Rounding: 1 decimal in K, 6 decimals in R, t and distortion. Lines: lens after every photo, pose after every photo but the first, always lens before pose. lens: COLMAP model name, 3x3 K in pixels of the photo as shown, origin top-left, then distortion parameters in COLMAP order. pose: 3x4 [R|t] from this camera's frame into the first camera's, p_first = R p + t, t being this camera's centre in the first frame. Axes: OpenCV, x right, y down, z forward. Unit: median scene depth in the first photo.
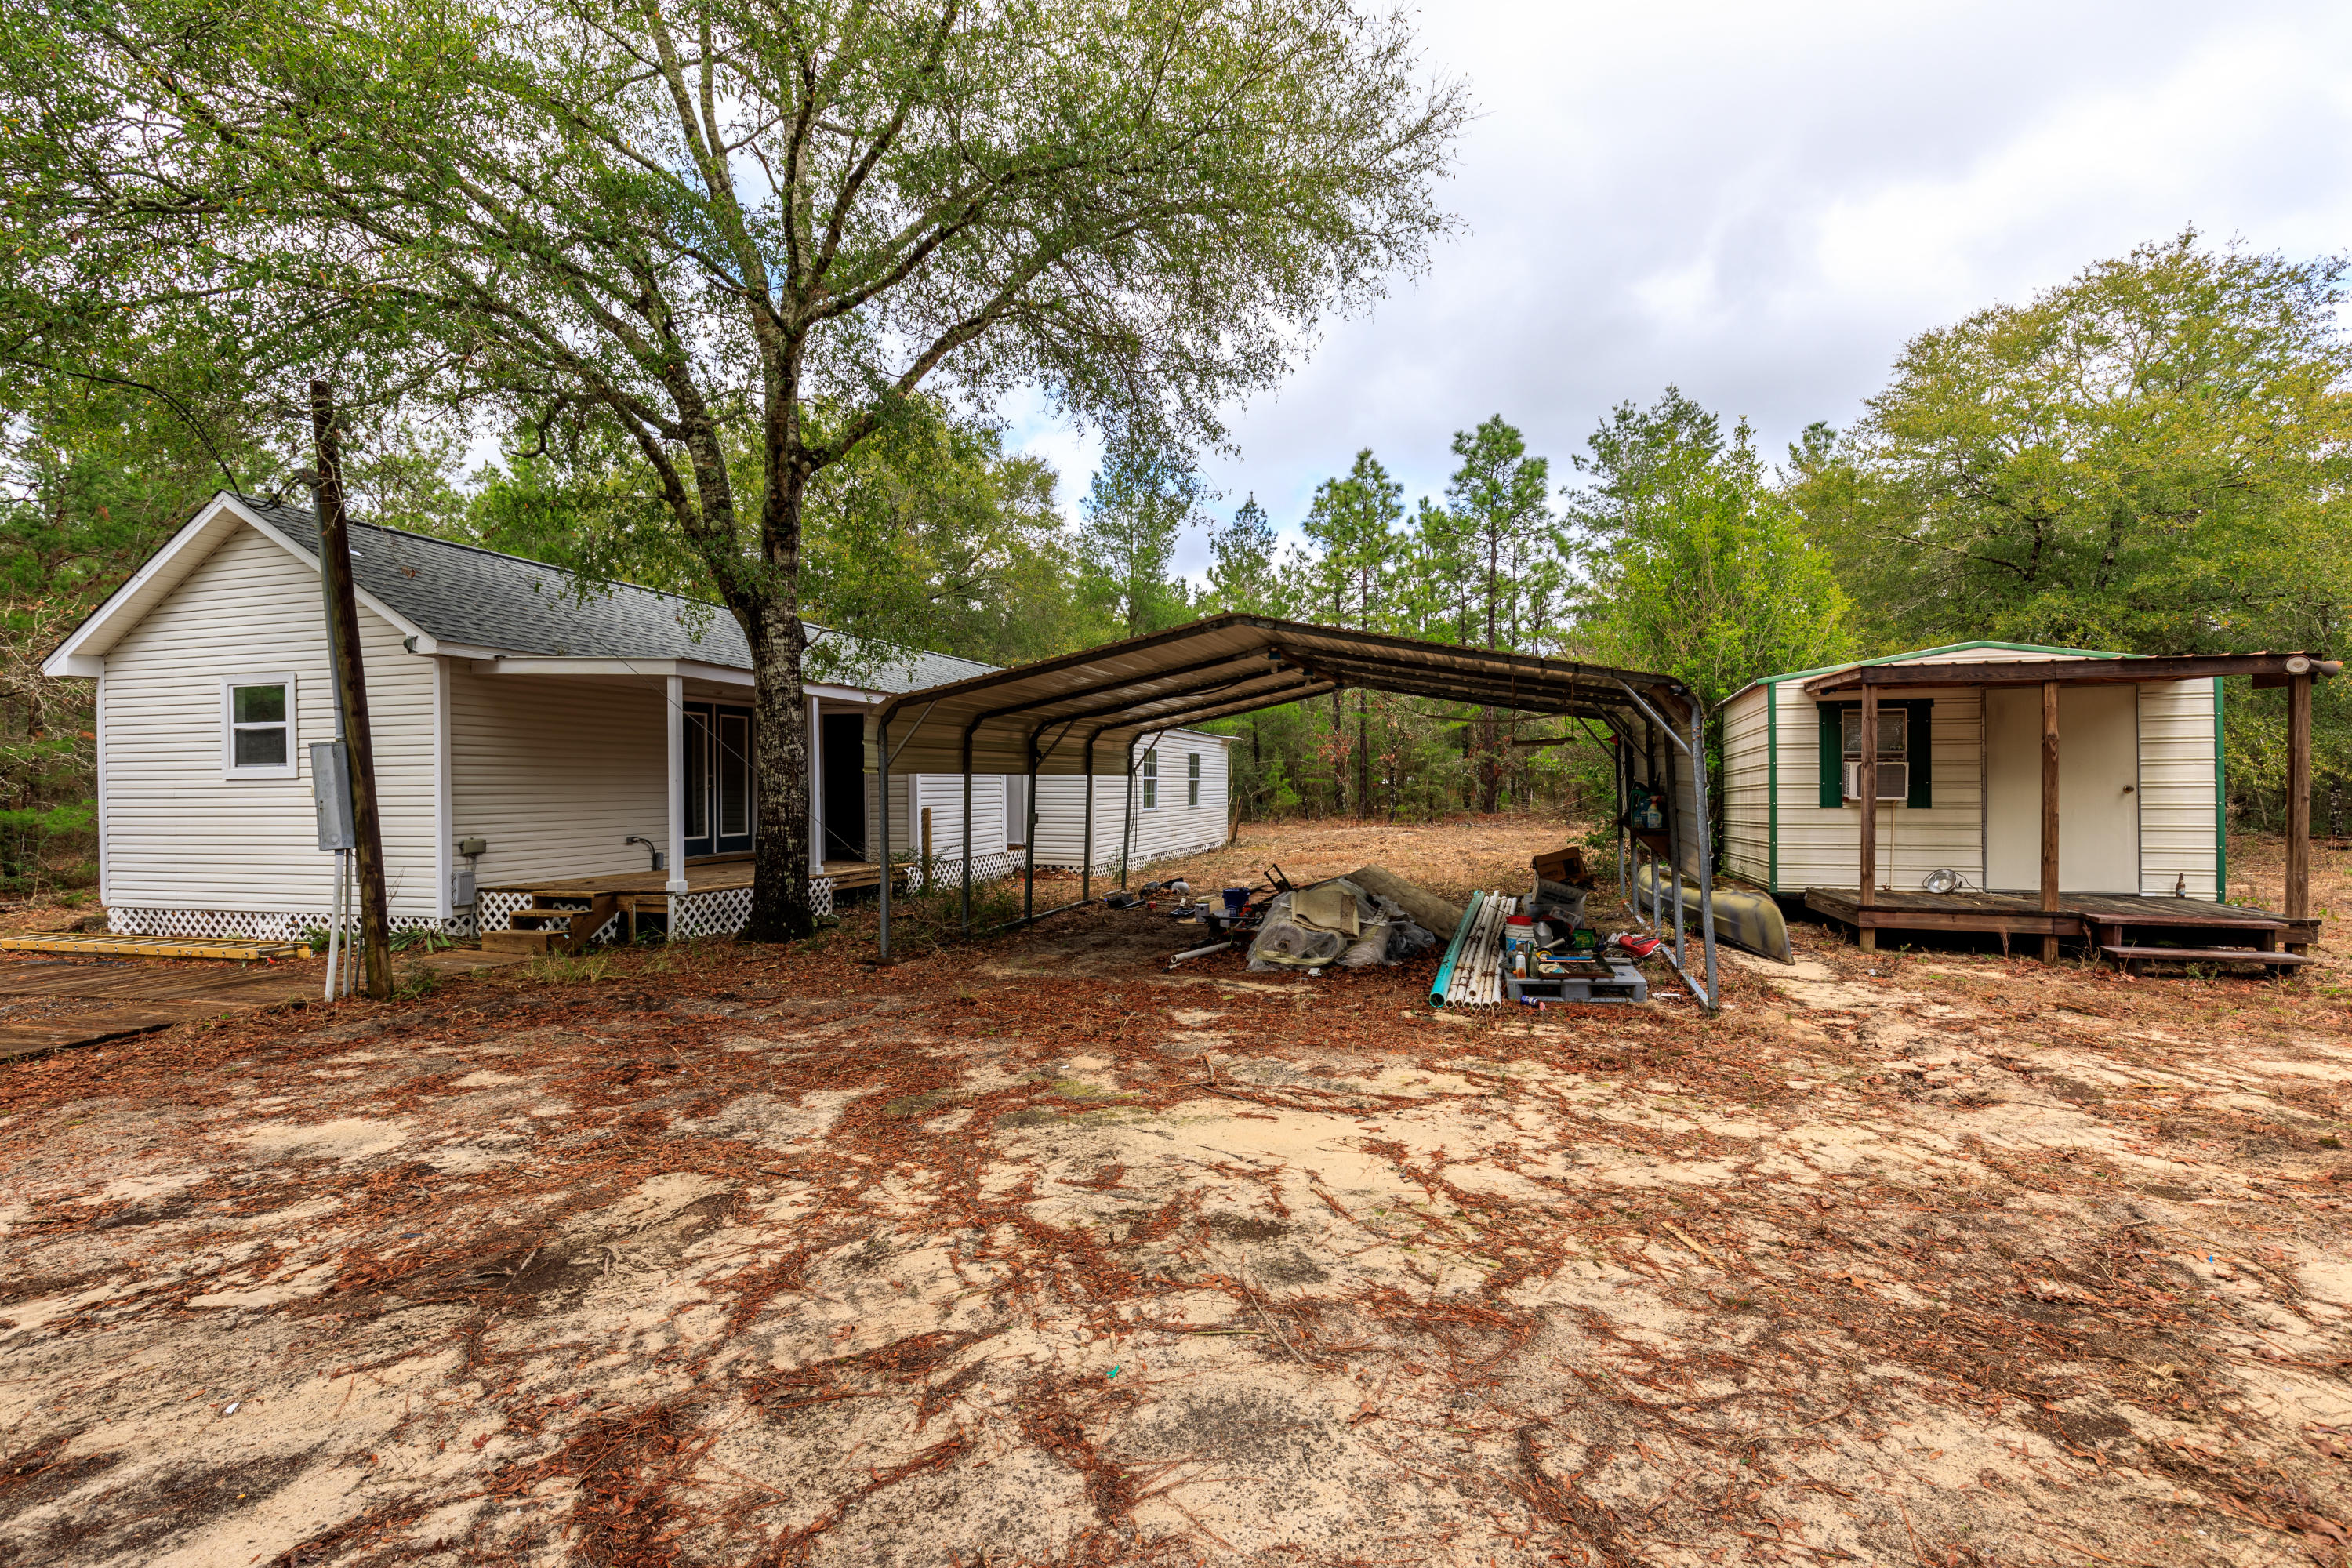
lens RADIAL K [[1075.6, 0, 1184.0], [0, 1075.6, 789.5], [0, 0, 1]] dist [0.021847, 0.000497]
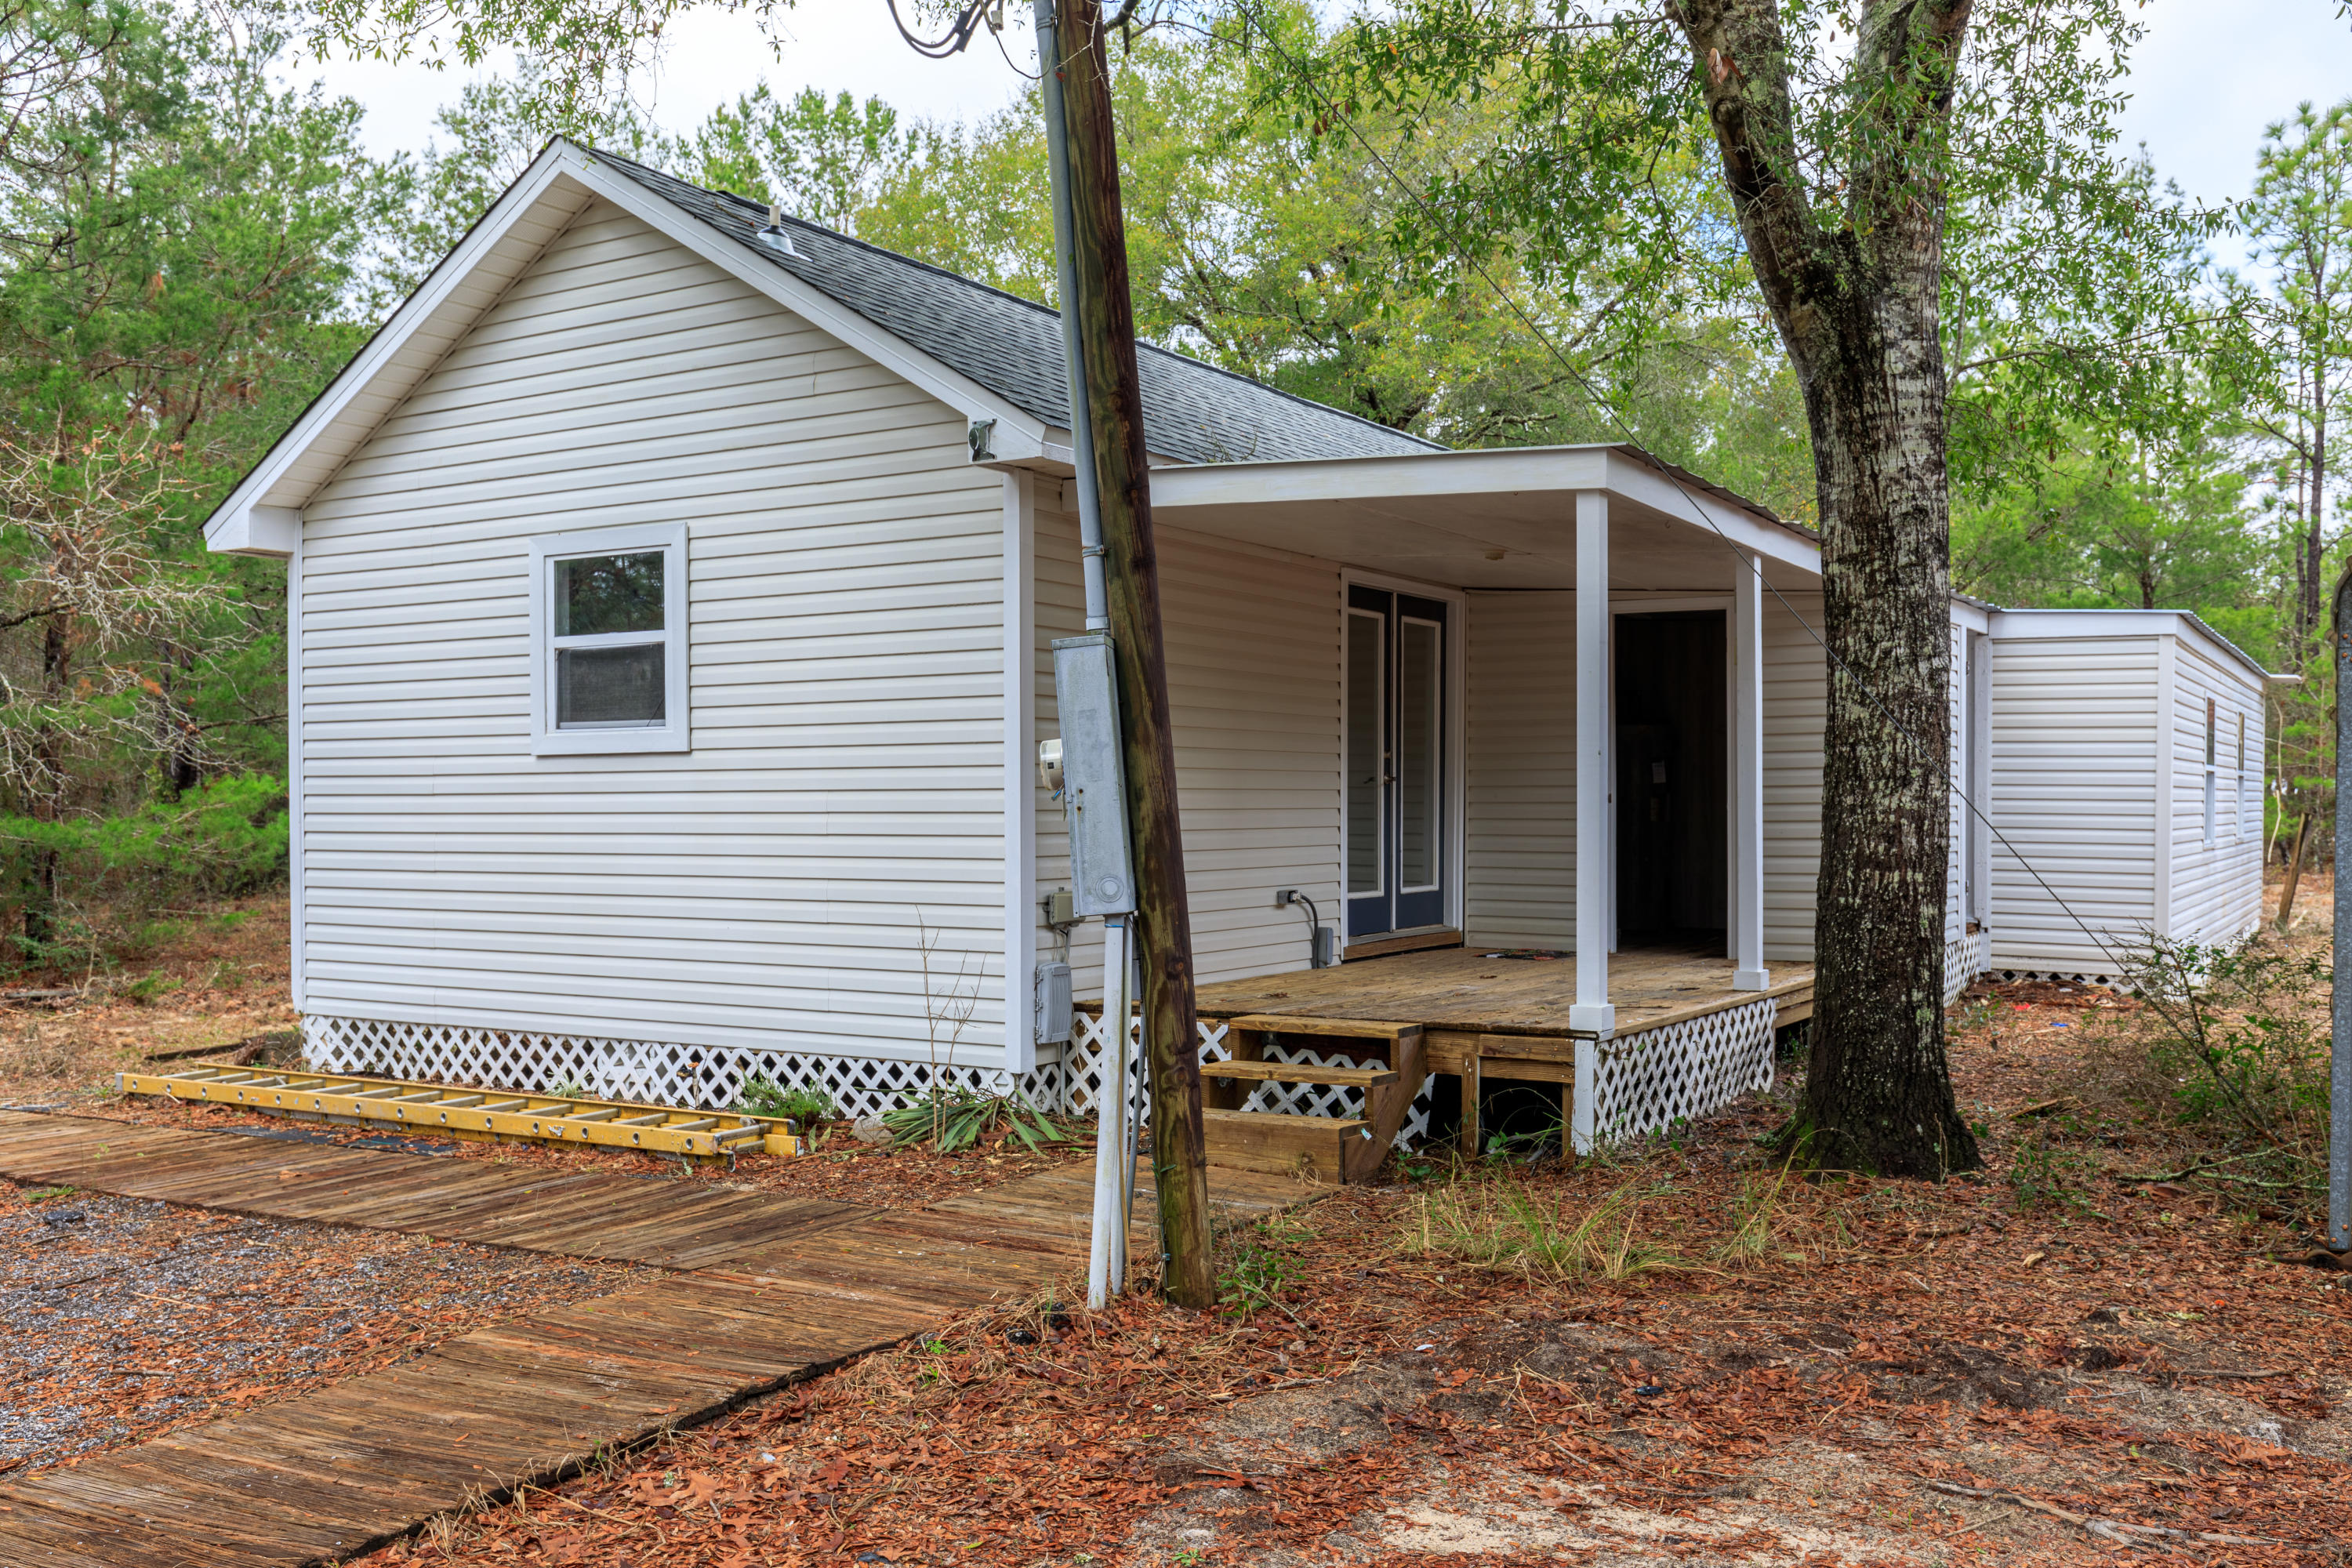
lens RADIAL K [[2073.1, 0, 1172.6], [0, 2073.1, 786.0], [0, 0, 1]] dist [0.014852, 0.001658]
pose [[0.969944, 0.003374, -0.243306, -0.398469], [-0.005586, 0.999949, -0.008405, 0.010256], [0.243266, 0.009512, 0.969913, 0.199014]]
